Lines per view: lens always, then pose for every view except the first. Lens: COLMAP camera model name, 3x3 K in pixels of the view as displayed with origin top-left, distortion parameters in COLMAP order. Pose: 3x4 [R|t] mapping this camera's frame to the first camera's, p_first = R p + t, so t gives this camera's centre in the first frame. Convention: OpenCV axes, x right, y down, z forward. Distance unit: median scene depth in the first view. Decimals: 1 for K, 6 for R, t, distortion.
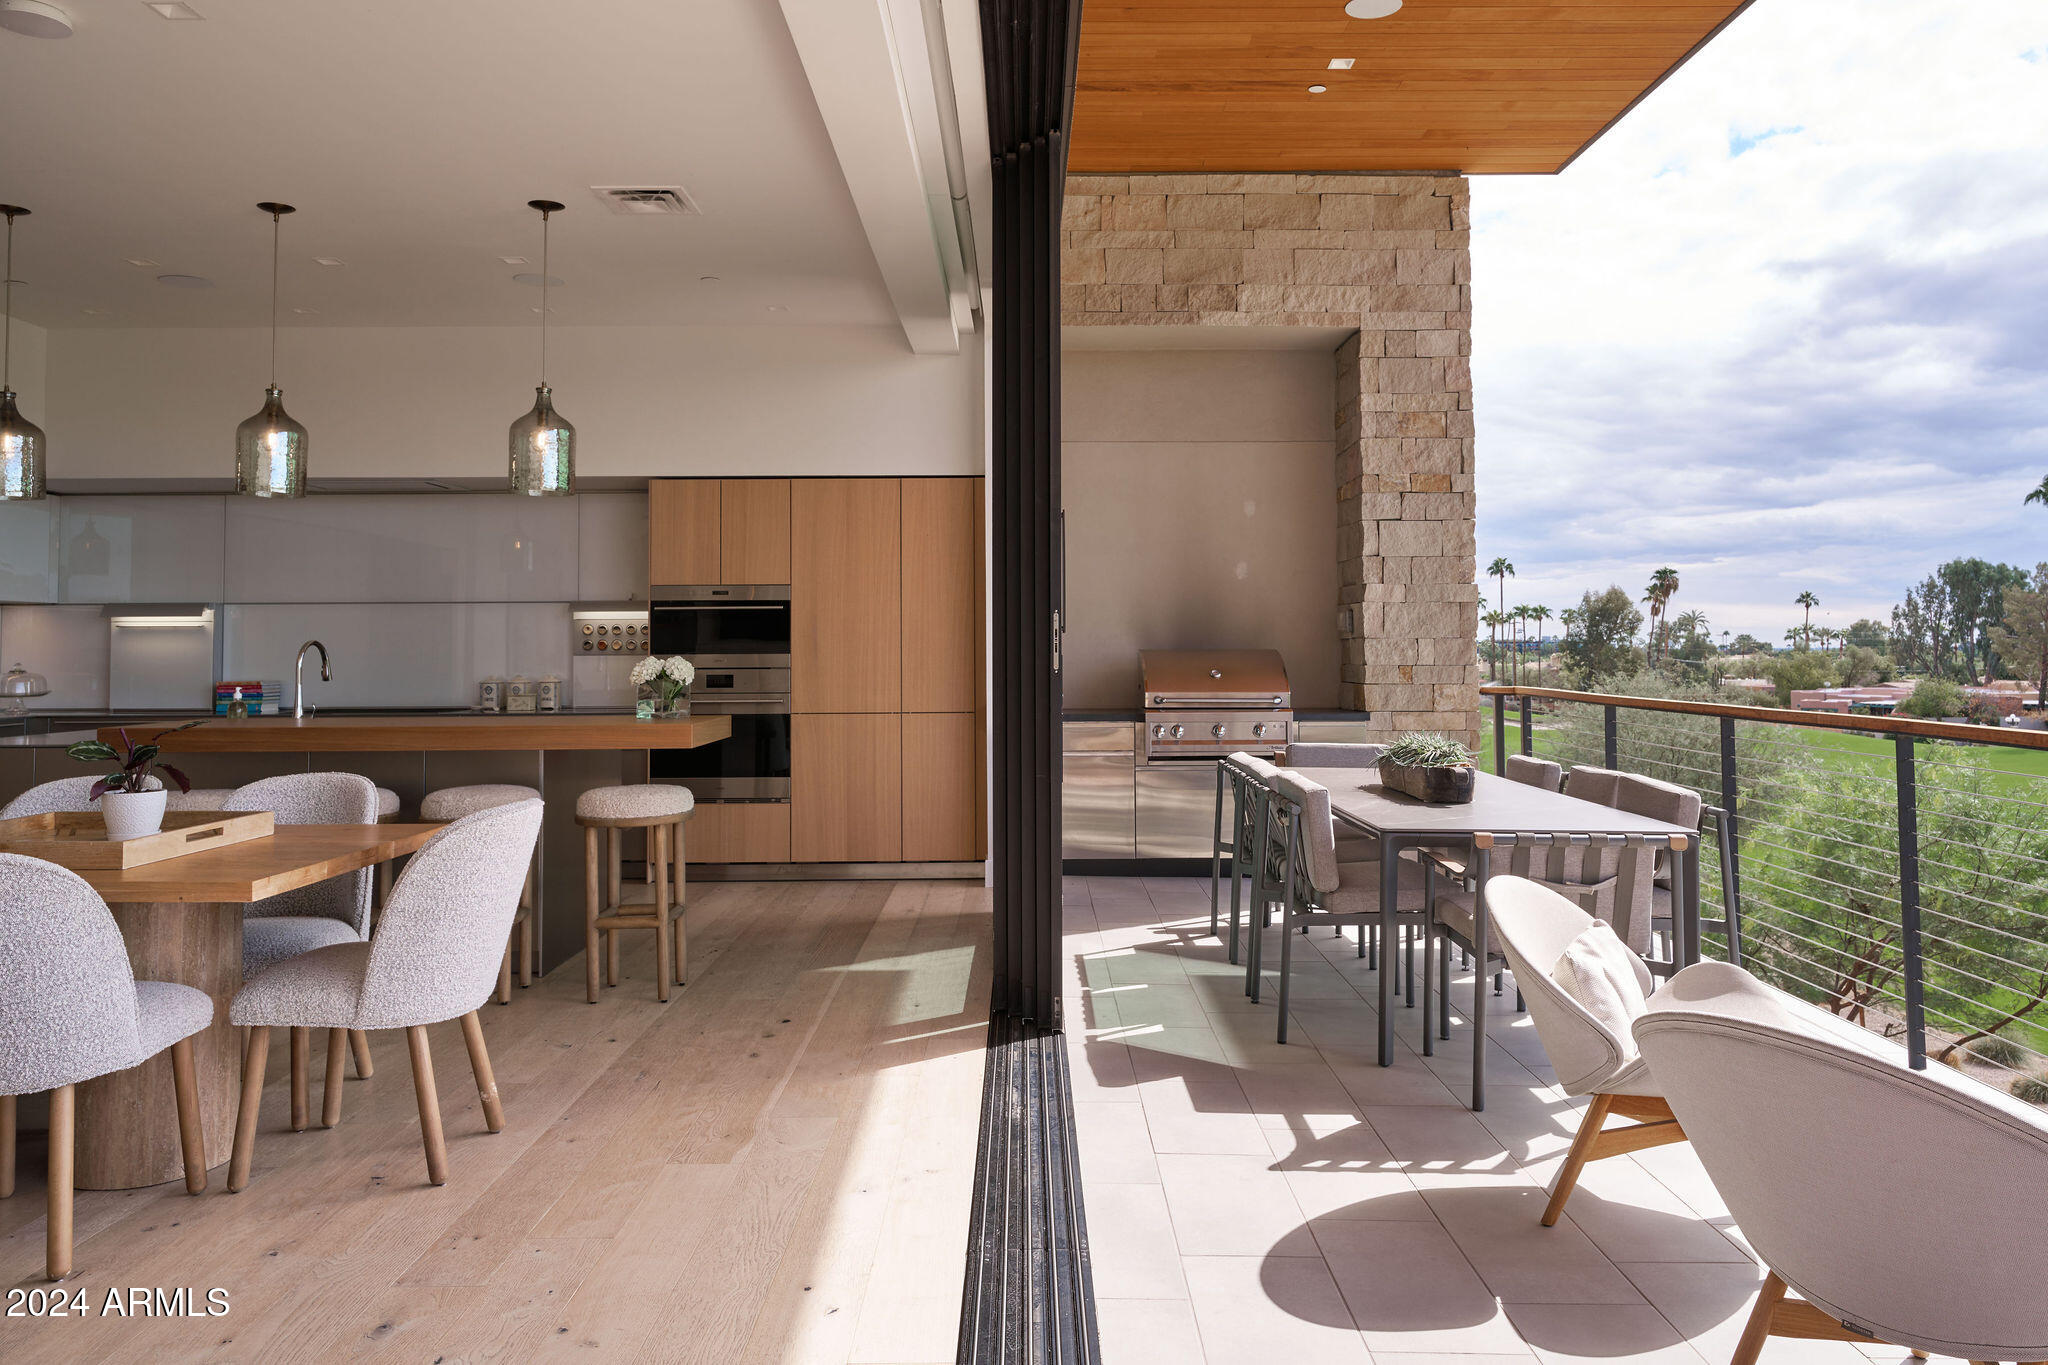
lens RADIAL K [[1674.4, 0, 1023.4], [0, 1674.4, 675.7], [0, 0, 1]] dist [-0.002546, 0.003816]
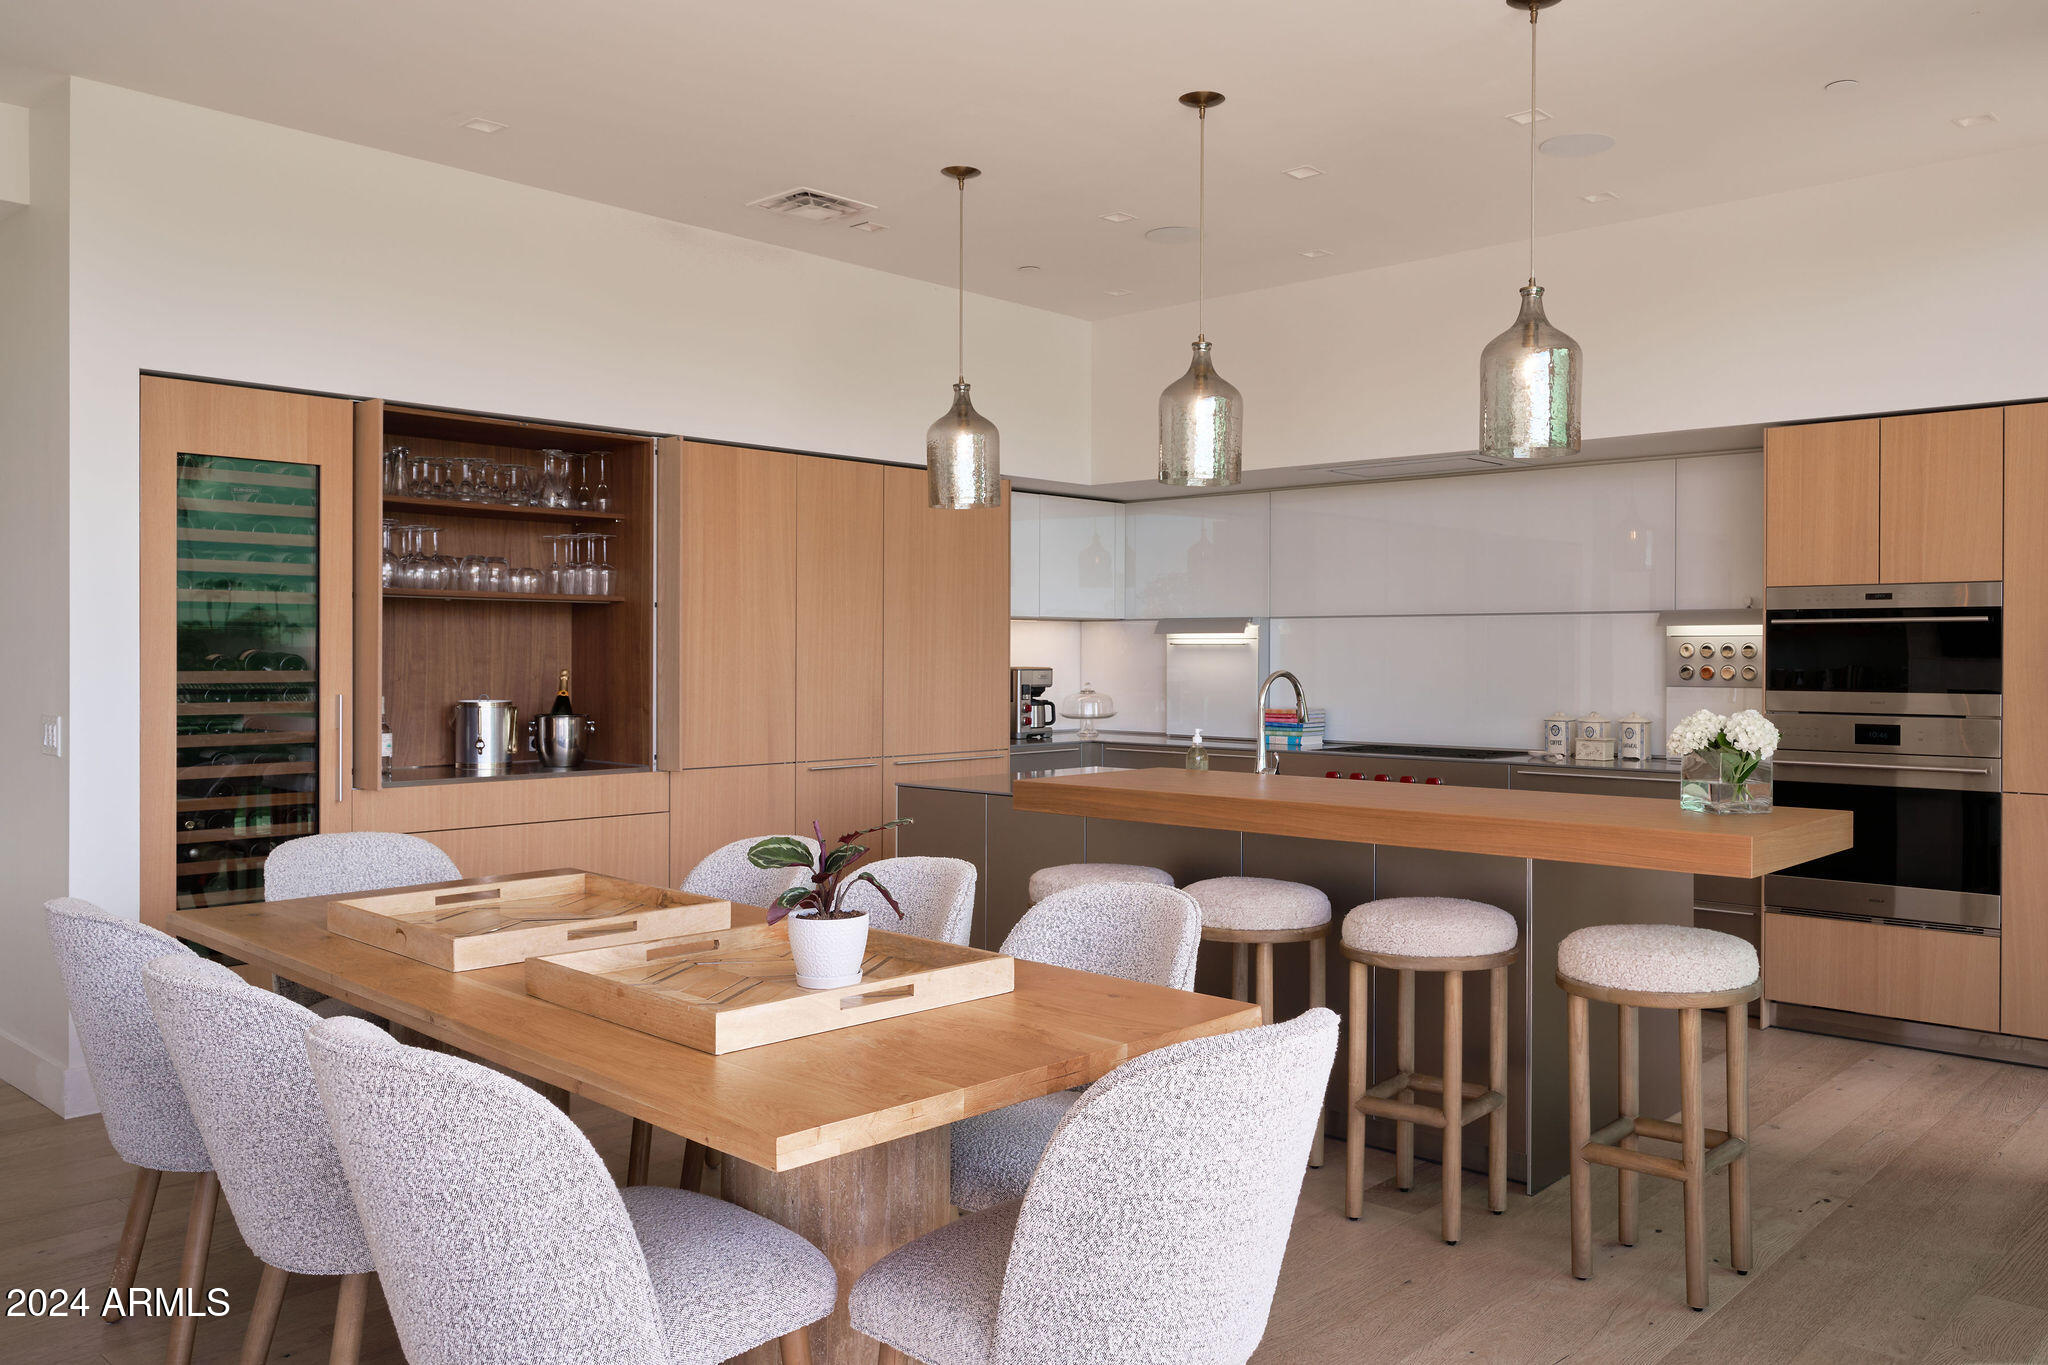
lens RADIAL K [[1674.4, 0, 1023.4], [0, 1674.4, 675.7], [0, 0, 1]] dist [-0.002546, 0.003816]
pose [[0.756914, 0.011575, -0.653412, -0.011028], [-0.009905, 0.999931, 0.006240, -0.020479], [0.653439, 0.001749, 0.756977, 0.312355]]
